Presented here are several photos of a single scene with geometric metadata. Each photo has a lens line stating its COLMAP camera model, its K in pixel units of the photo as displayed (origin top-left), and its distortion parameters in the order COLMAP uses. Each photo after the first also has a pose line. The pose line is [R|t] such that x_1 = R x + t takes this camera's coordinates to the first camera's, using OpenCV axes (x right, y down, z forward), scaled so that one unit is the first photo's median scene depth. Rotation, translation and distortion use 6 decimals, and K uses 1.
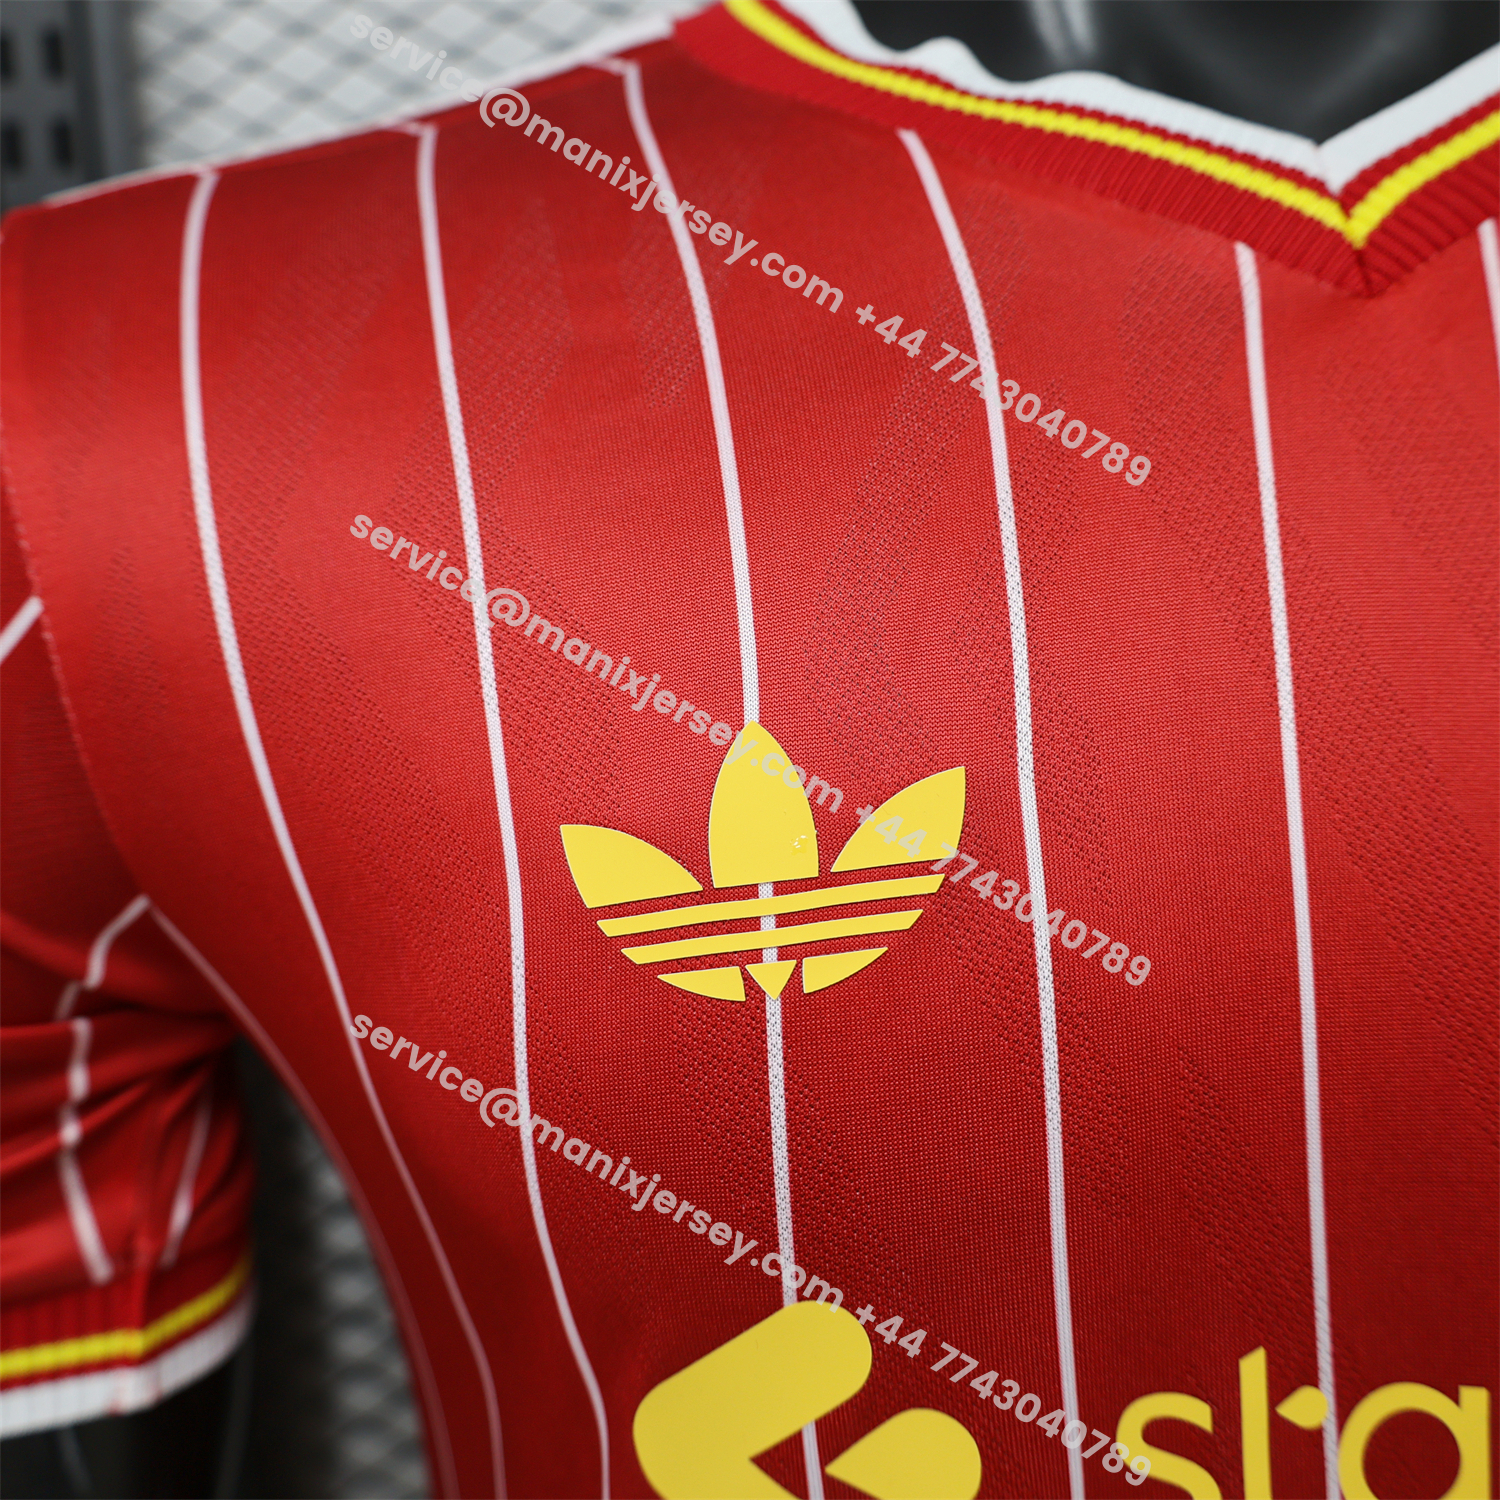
lens RADIAL K [[1359.3, 0, 745.7], [0, 1359.3, 775.6], [0, 0, 1]] dist [0.003649, -0.001007]
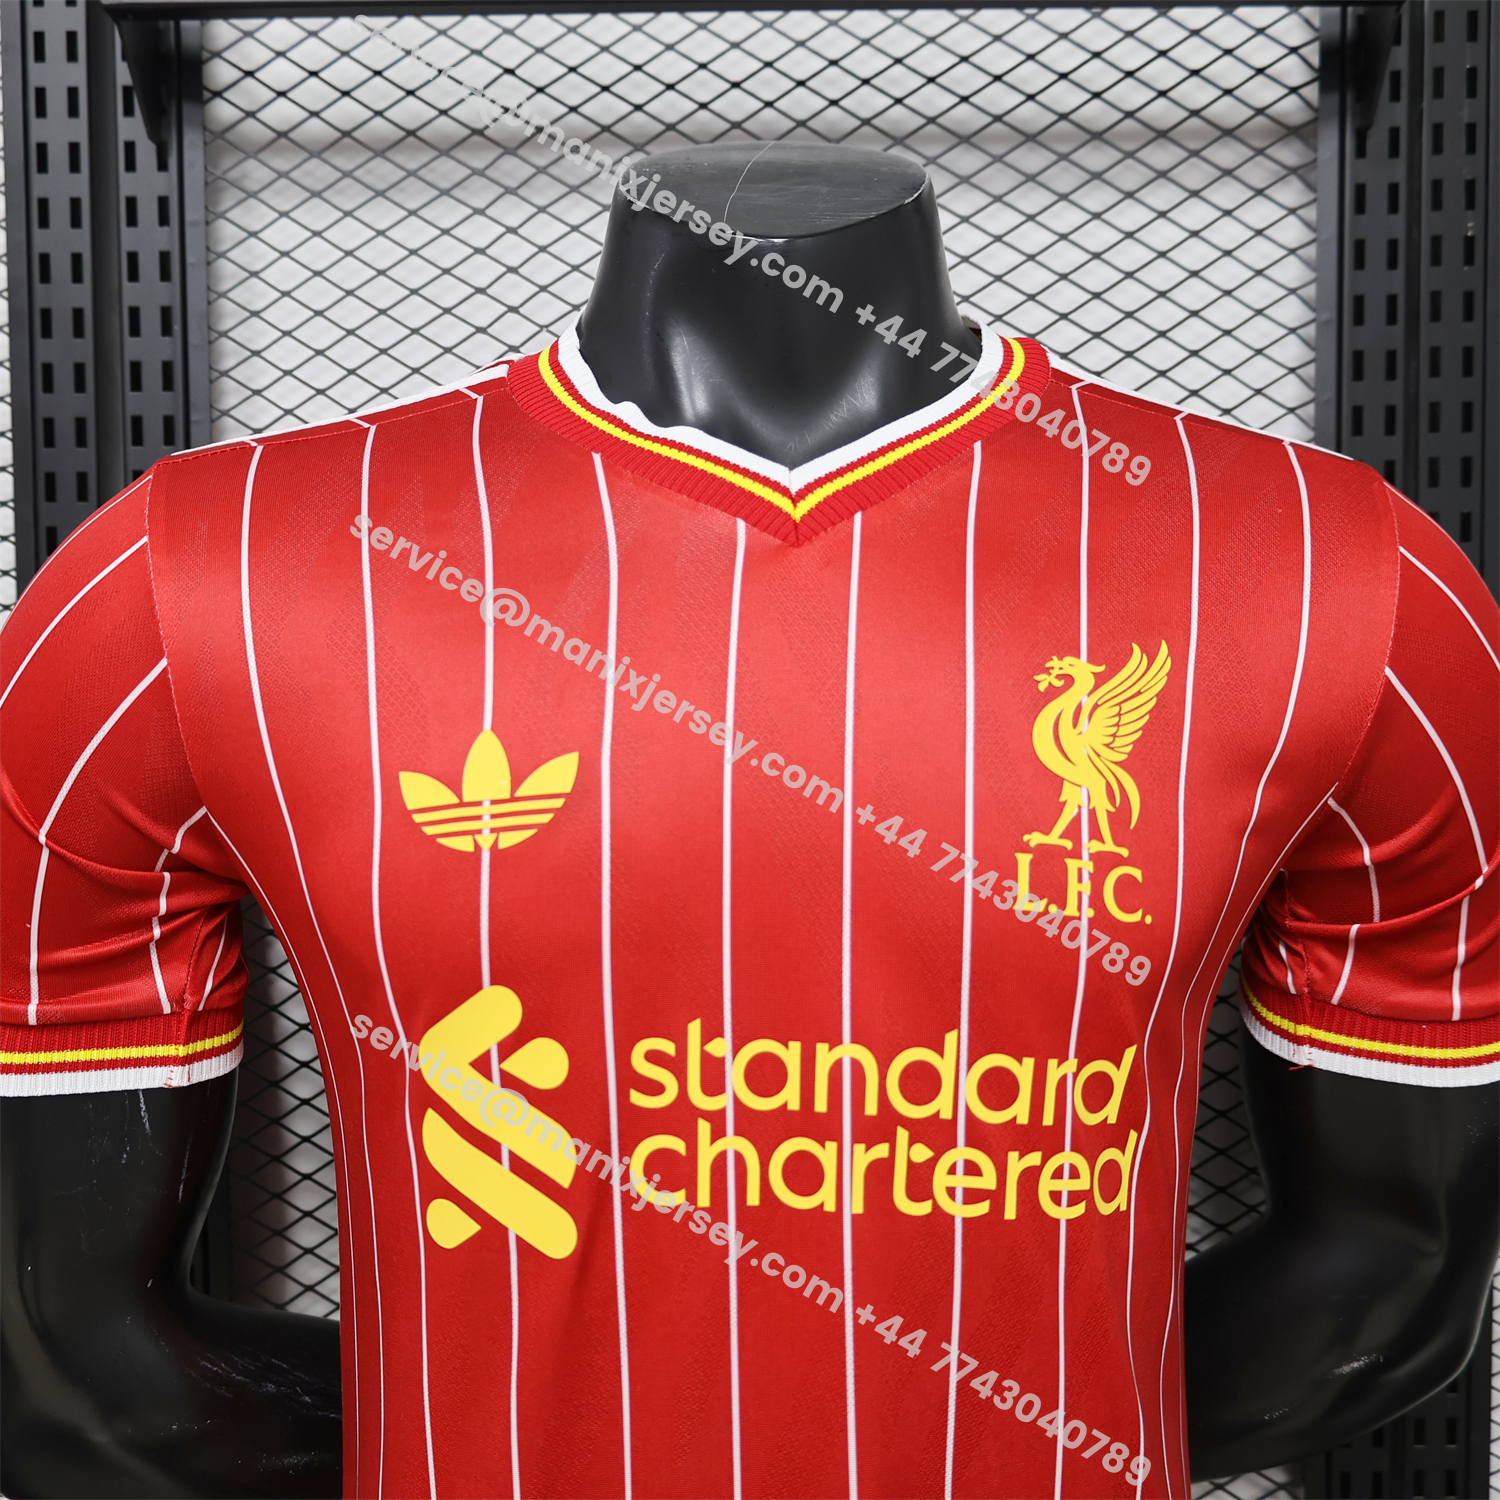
lens RADIAL K [[1346.8, 0, 754.2], [0, 1346.8, 755.6], [0, 0, 1]] dist [-0.000891, -0.004101]
pose [[0.999073, 0.043034, -0.001178, 0.417531], [-0.043027, 0.997262, -0.060150, 0.110334], [-0.001414, 0.060145, 0.998189, -1.125475]]
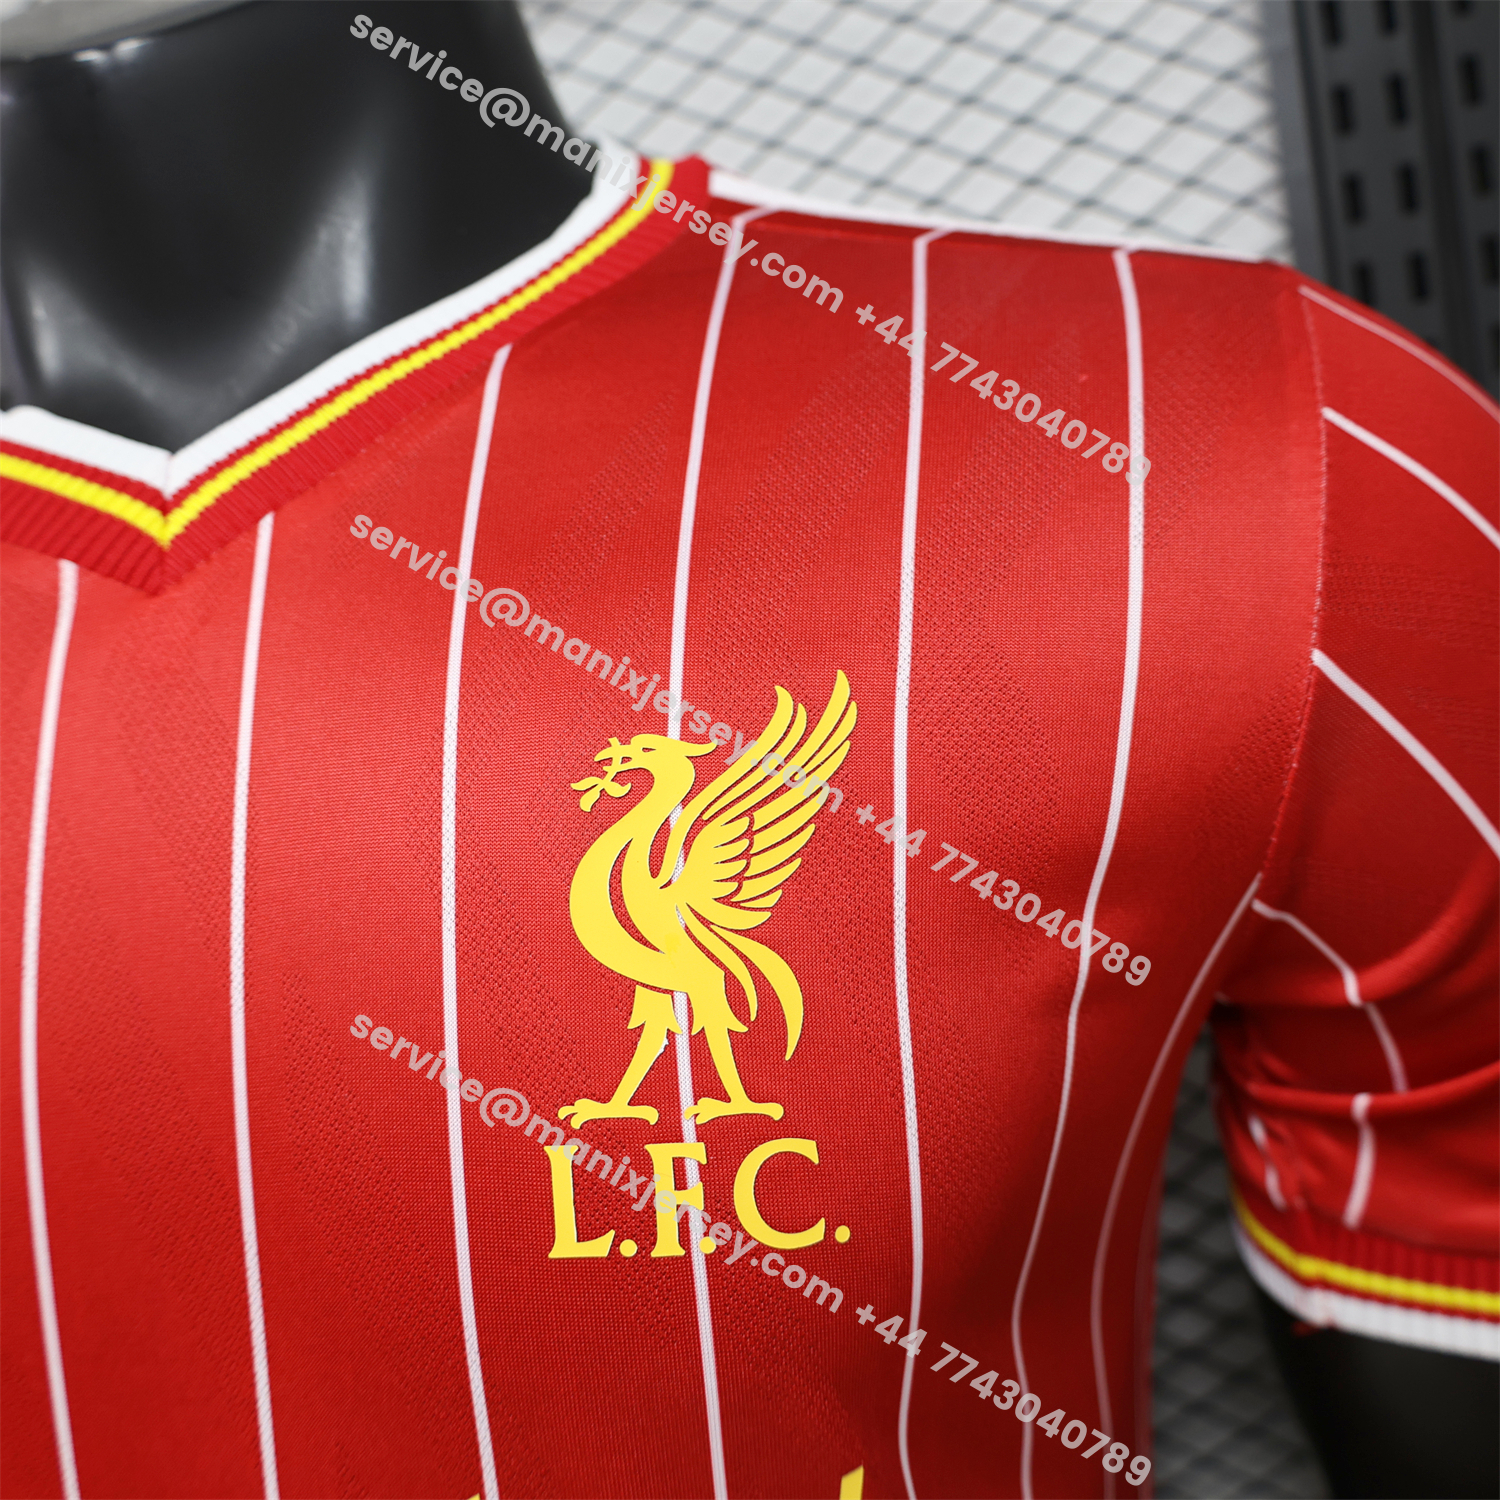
lens RADIAL K [[1399.7, 0, 750.0], [0, 1399.7, 750.0], [0, 0, 1]] dist [-0.013215, -0.003085]
pose [[0.986118, -0.089996, -0.139543, 1.149172], [0.086572, 0.995781, -0.030423, -0.138712], [0.141692, 0.017921, 0.989749, -0.134670]]
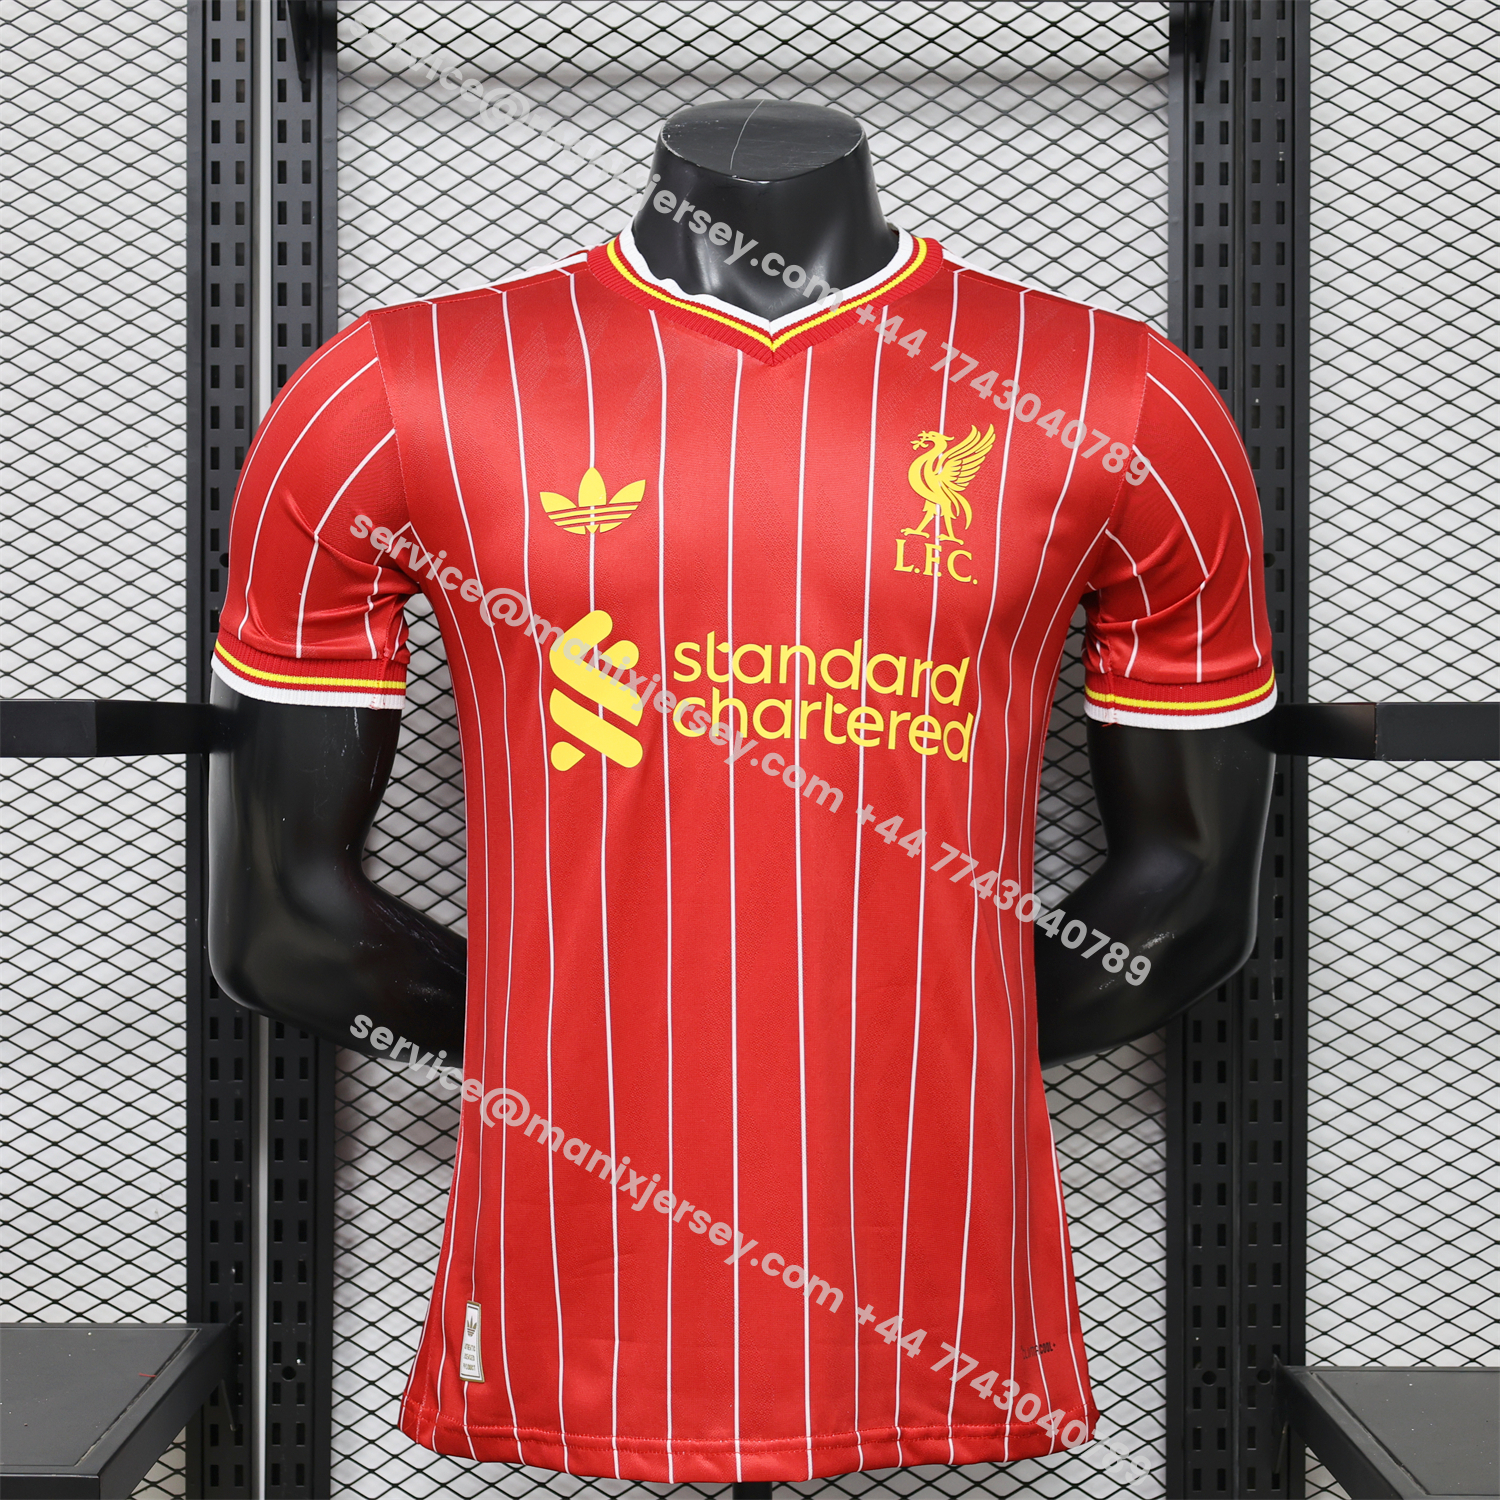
lens RADIAL K [[2148.9, 0, 750.0], [0, 2148.9, 750.0], [0, 0, 1]] dist [-0.007089, 0.018757]
pose [[0.998624, 0.052390, 0.002253, 0.448291], [-0.051939, 0.994111, -0.095114, 1.227458], [-0.007223, 0.094866, 0.995464, -4.659370]]
